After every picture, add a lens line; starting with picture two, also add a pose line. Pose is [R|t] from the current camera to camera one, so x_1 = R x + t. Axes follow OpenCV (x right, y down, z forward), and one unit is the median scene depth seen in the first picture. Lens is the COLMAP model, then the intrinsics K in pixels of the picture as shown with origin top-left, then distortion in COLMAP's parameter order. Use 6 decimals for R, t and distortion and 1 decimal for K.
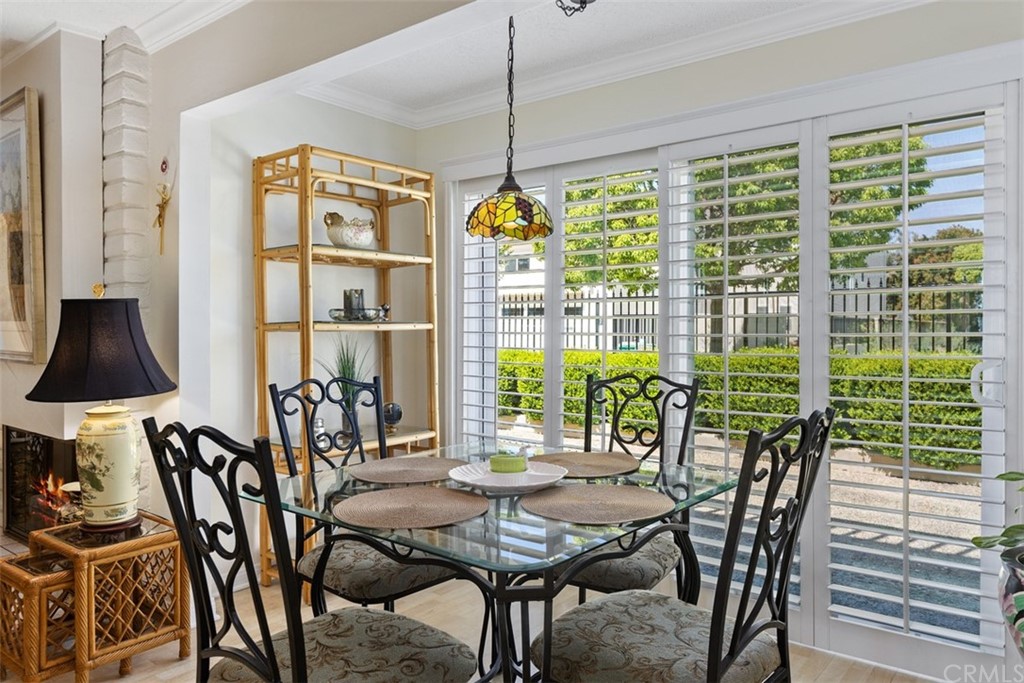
lens RADIAL K [[730.2, 0, 516.5], [0, 730.2, 338.7], [0, 0, 1]] dist [0.005999, 0.002473]
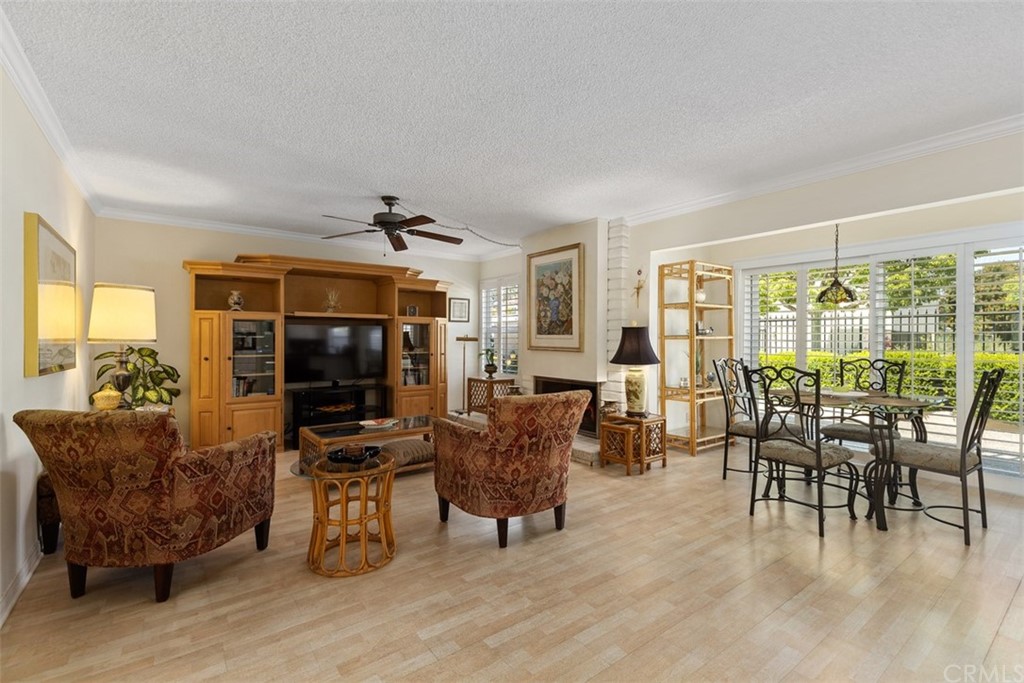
lens RADIAL K [[462.4, 0, 509.6], [0, 462.4, 337.7], [0, 0, 1]] dist [0.007874, -0.000410]
pose [[0.966884, 0.003216, -0.255194, -0.489672], [-0.007314, 0.999859, -0.015111, 0.012216], [0.255110, 0.016477, 0.966772, -0.602657]]
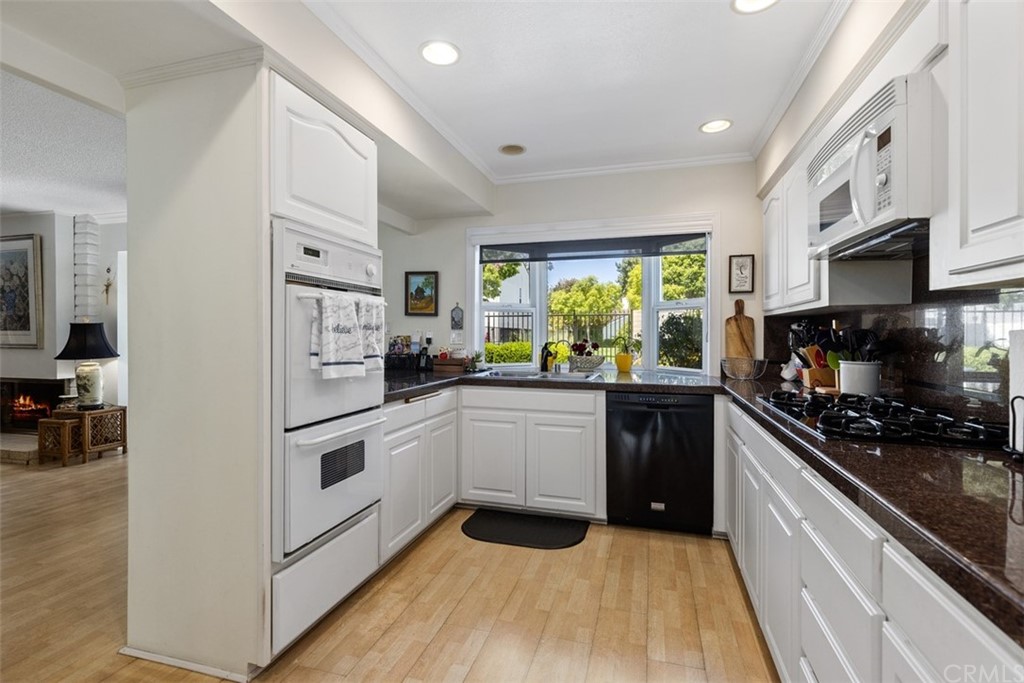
lens RADIAL K [[462.4, 0, 516.4], [0, 462.4, 337.5], [0, 0, 1]] dist [0.007874, -0.000410]
pose [[0.917964, -0.004780, 0.396636, 0.176727], [0.006492, 0.999975, -0.002973, 0.013358], [-0.396612, 0.005304, 0.917971, -1.026908]]
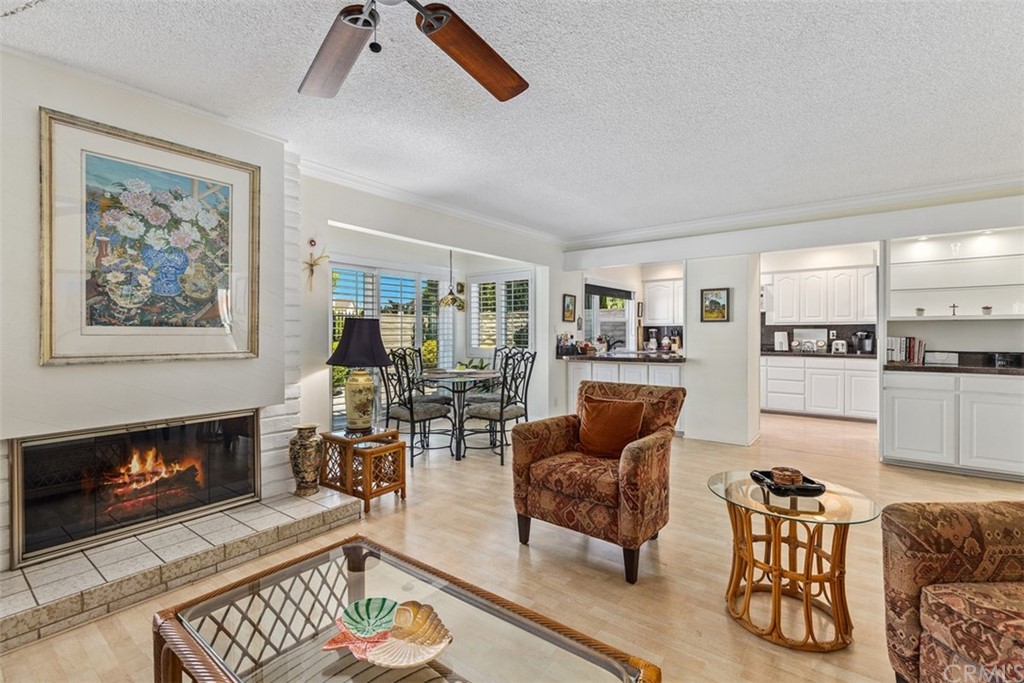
lens RADIAL K [[462.4, 0, 512.4], [0, 462.4, 336.2], [0, 0, 1]] dist [0.007874, -0.000410]
pose [[-0.025602, -0.009706, 0.999625, -1.585945], [0.012476, 0.999872, 0.010028, -0.009563], [-0.999594, 0.012728, -0.025477, 0.520738]]
